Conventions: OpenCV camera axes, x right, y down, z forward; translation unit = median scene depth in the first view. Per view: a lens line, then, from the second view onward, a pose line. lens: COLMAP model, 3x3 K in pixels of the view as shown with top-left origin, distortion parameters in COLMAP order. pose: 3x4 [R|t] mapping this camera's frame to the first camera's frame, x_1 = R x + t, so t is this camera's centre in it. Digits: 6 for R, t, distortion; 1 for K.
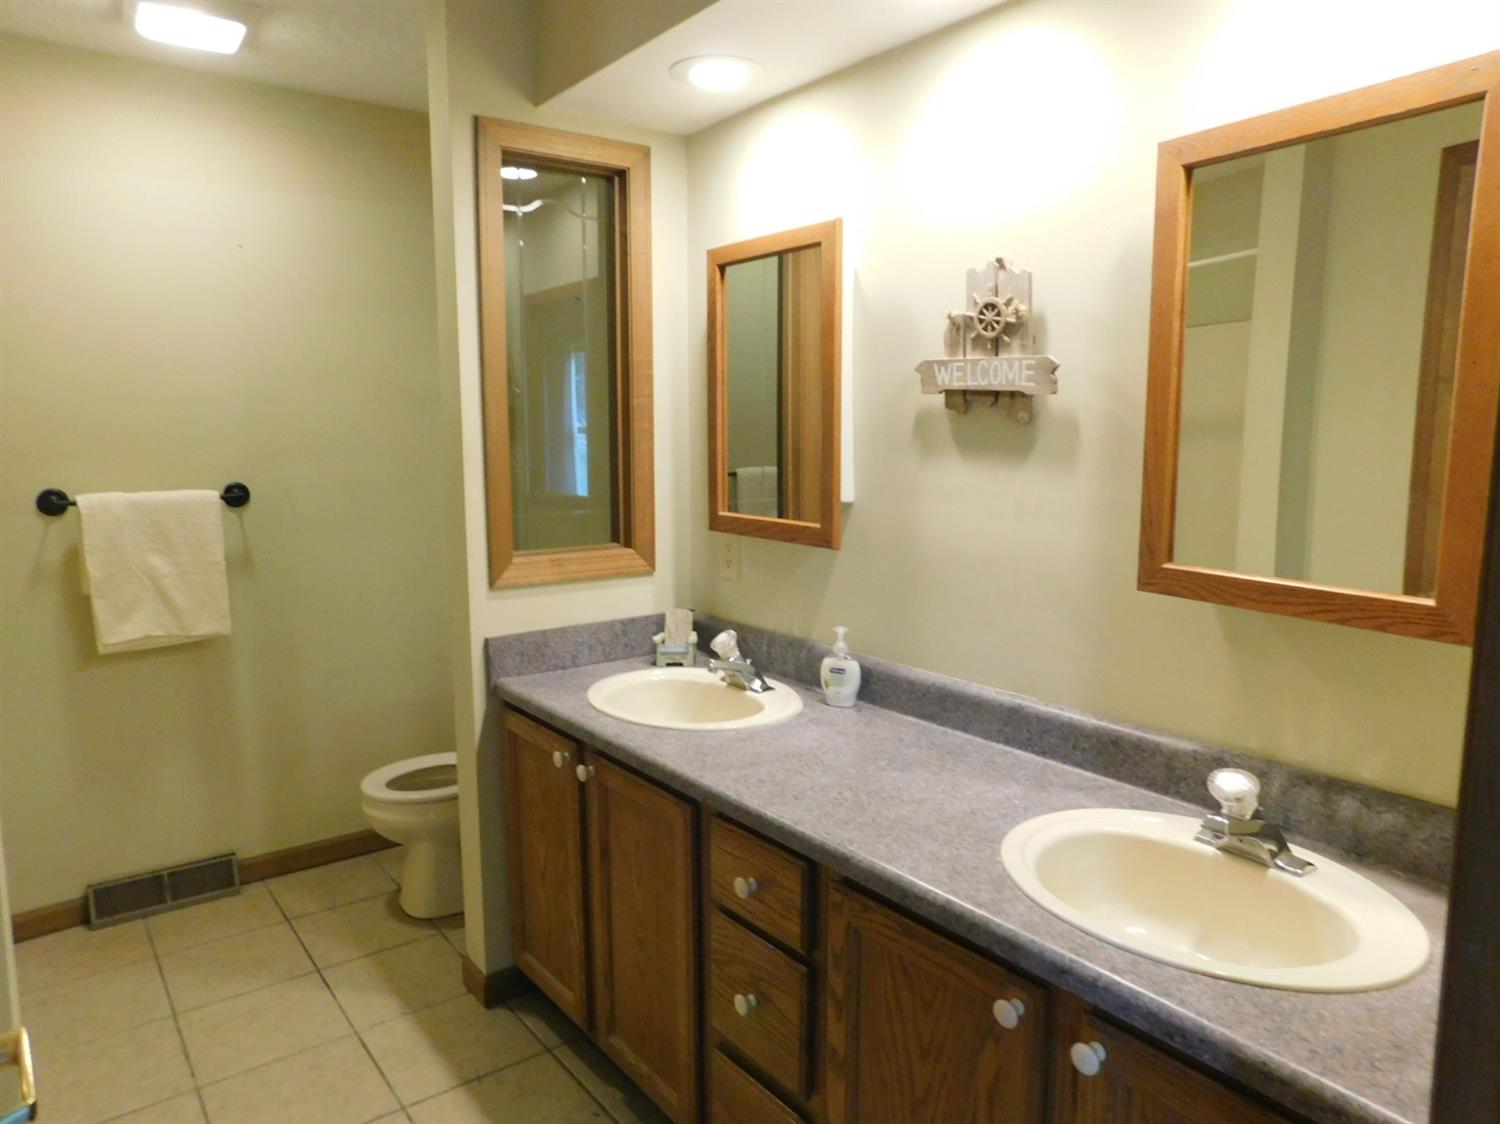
lens RADIAL K [[994.9, 0, 750.0], [0, 994.9, 562.0], [0, 0, 1]] dist [-0.067860, 0.056964]
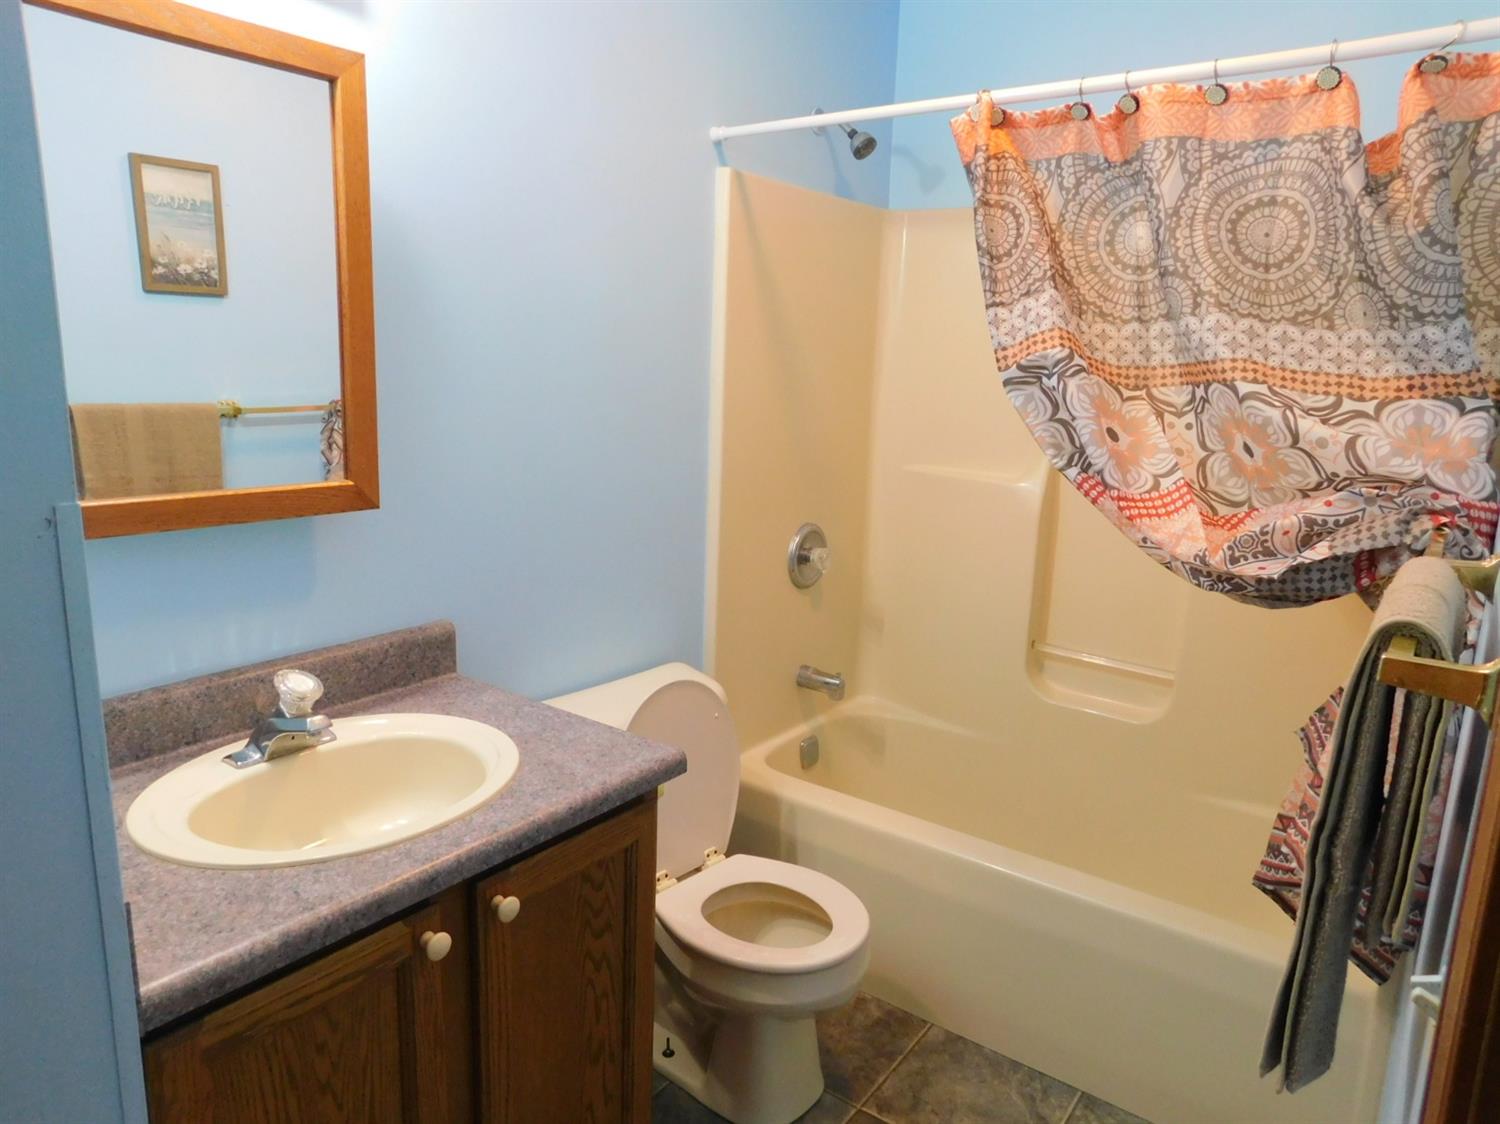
lens RADIAL K [[994.9, 0, 750.0], [0, 994.9, 562.0], [0, 0, 1]] dist [-0.067860, 0.056964]
pose [[-0.278544, -0.209058, 0.937394, -0.674831], [0.094536, 0.965314, 0.243376, -0.125013], [-0.955759, 0.156409, -0.249119, 0.887178]]
